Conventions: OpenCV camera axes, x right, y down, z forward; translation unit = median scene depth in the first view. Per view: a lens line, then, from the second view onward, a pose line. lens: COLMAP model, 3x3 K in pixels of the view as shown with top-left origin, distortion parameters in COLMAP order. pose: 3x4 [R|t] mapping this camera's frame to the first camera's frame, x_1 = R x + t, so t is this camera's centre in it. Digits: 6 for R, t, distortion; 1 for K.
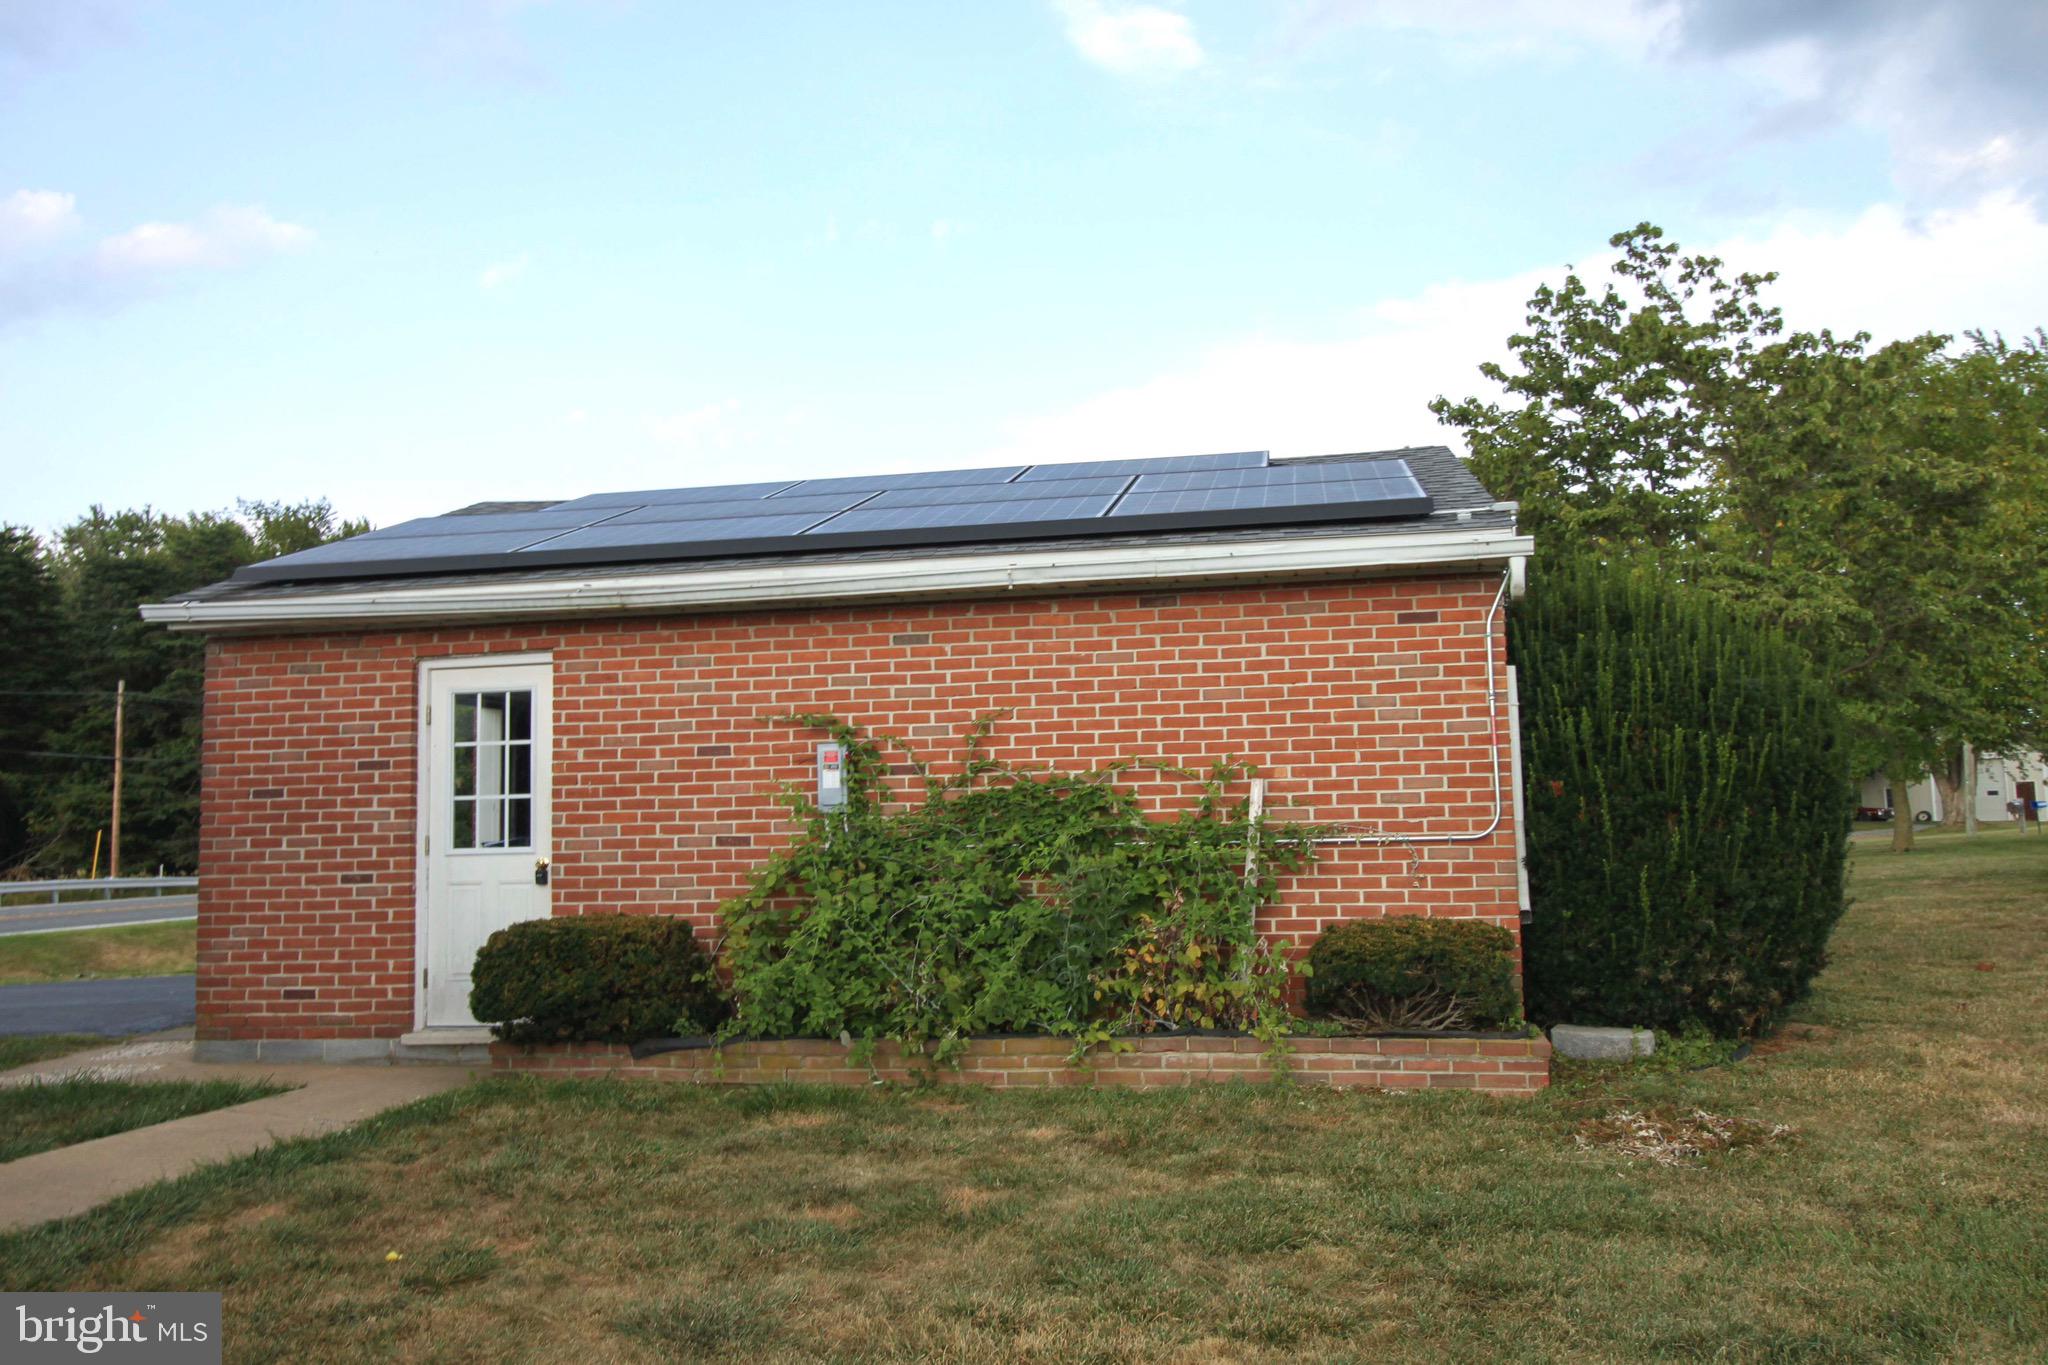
lens RADIAL K [[1740.1, 0, 1024.0], [0, 1740.1, 682.5], [0, 0, 1]] dist [0.005892, -0.001766]
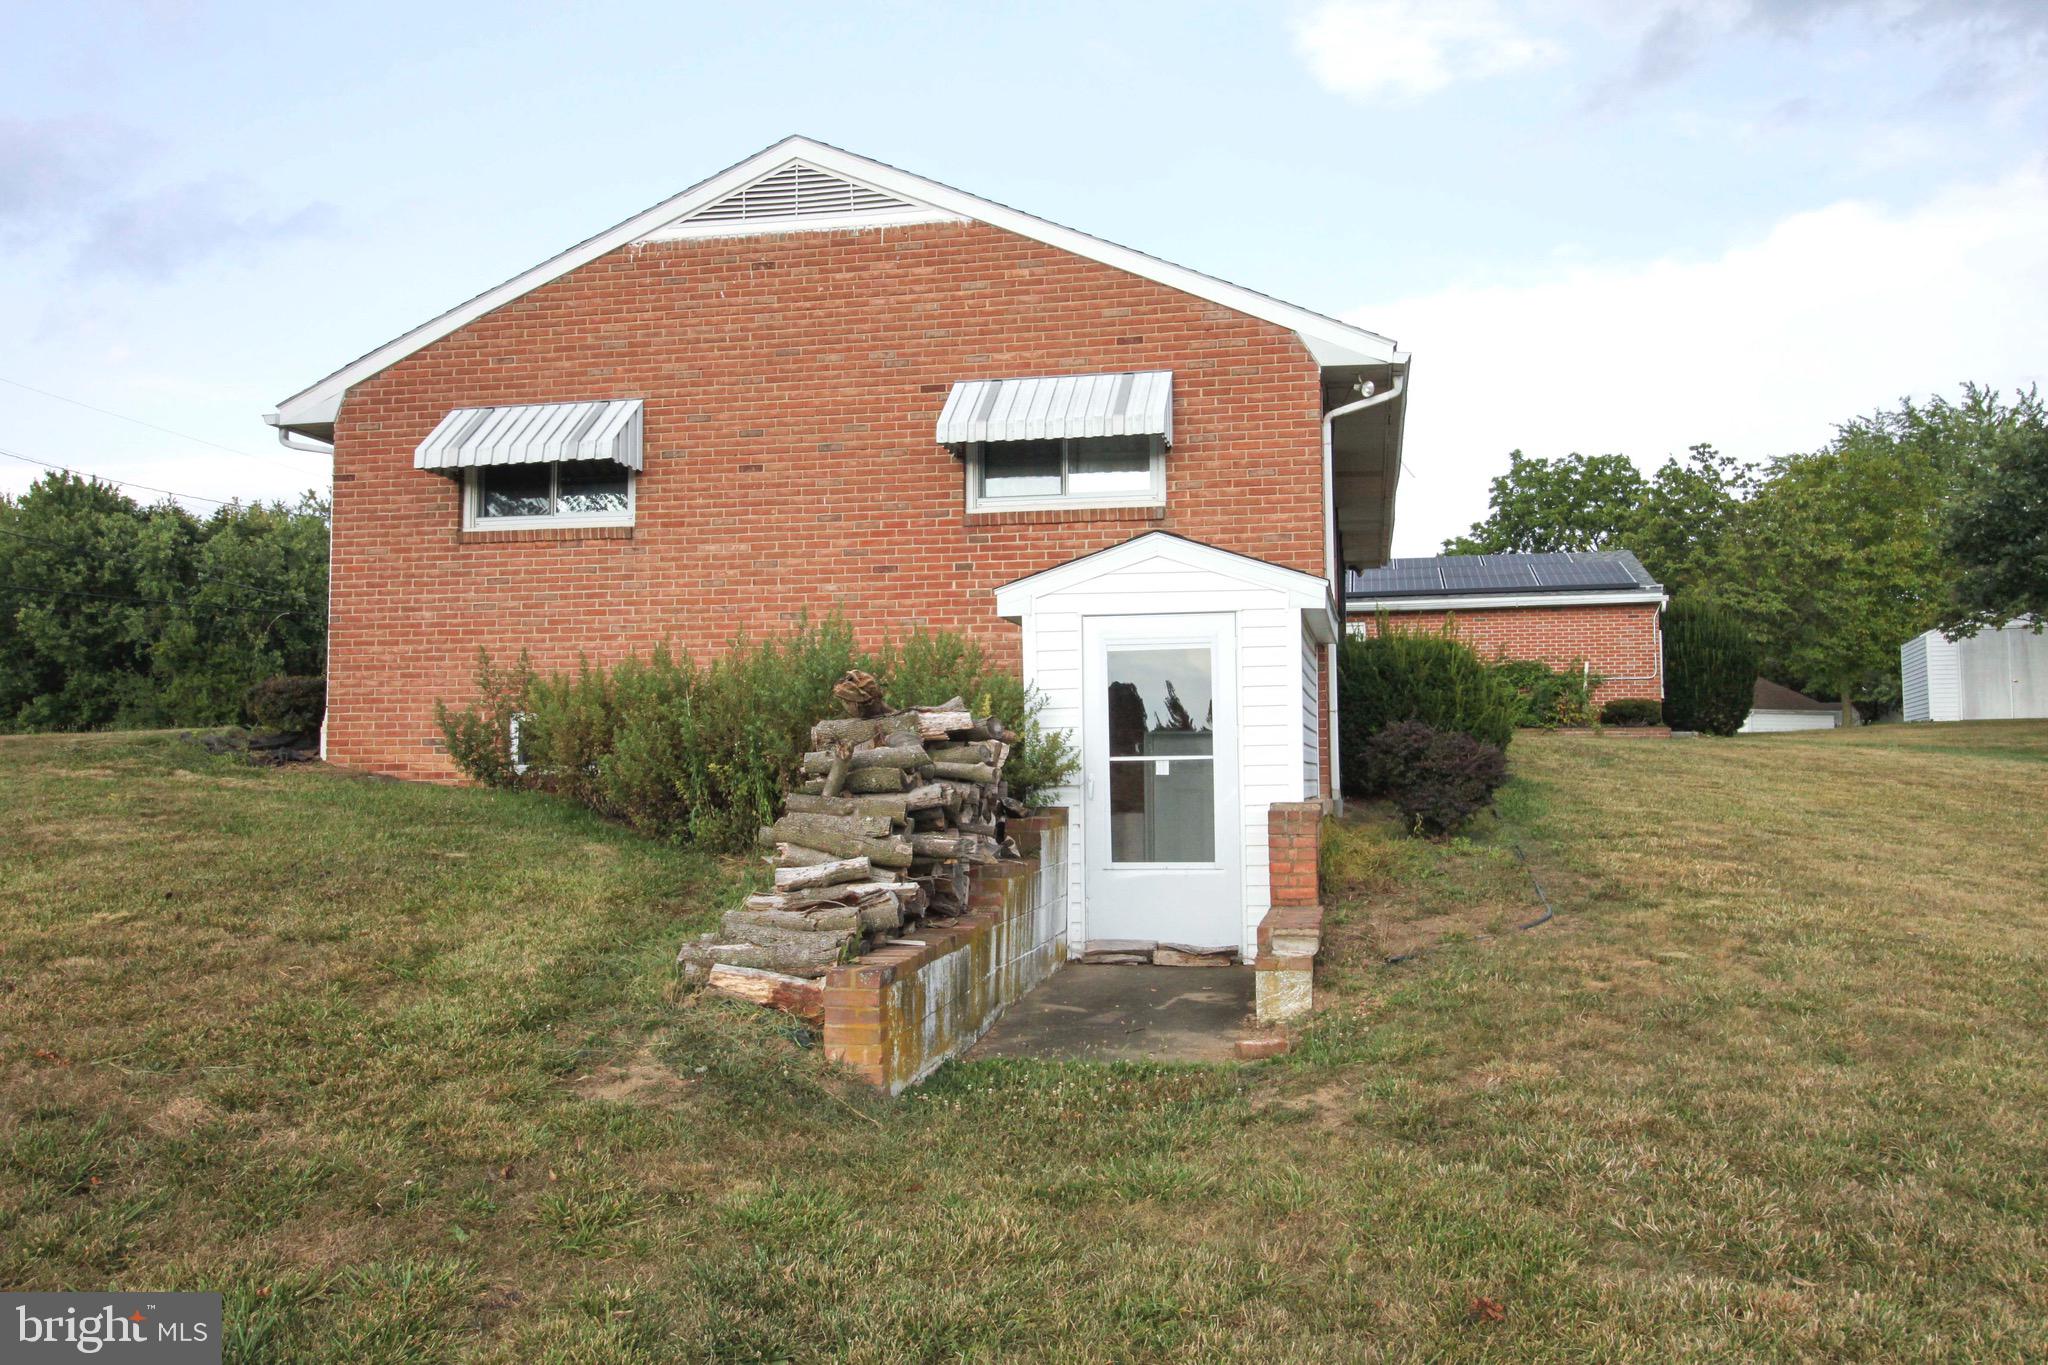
lens RADIAL K [[1740.1, 0, 1024.0], [0, 1740.1, 682.5], [0, 0, 1]] dist [0.005892, -0.001766]
pose [[0.999447, 0.014834, -0.029763, -0.874381], [-0.013897, 0.999408, 0.031468, 0.002604], [0.030212, -0.031037, 0.999062, -2.490112]]
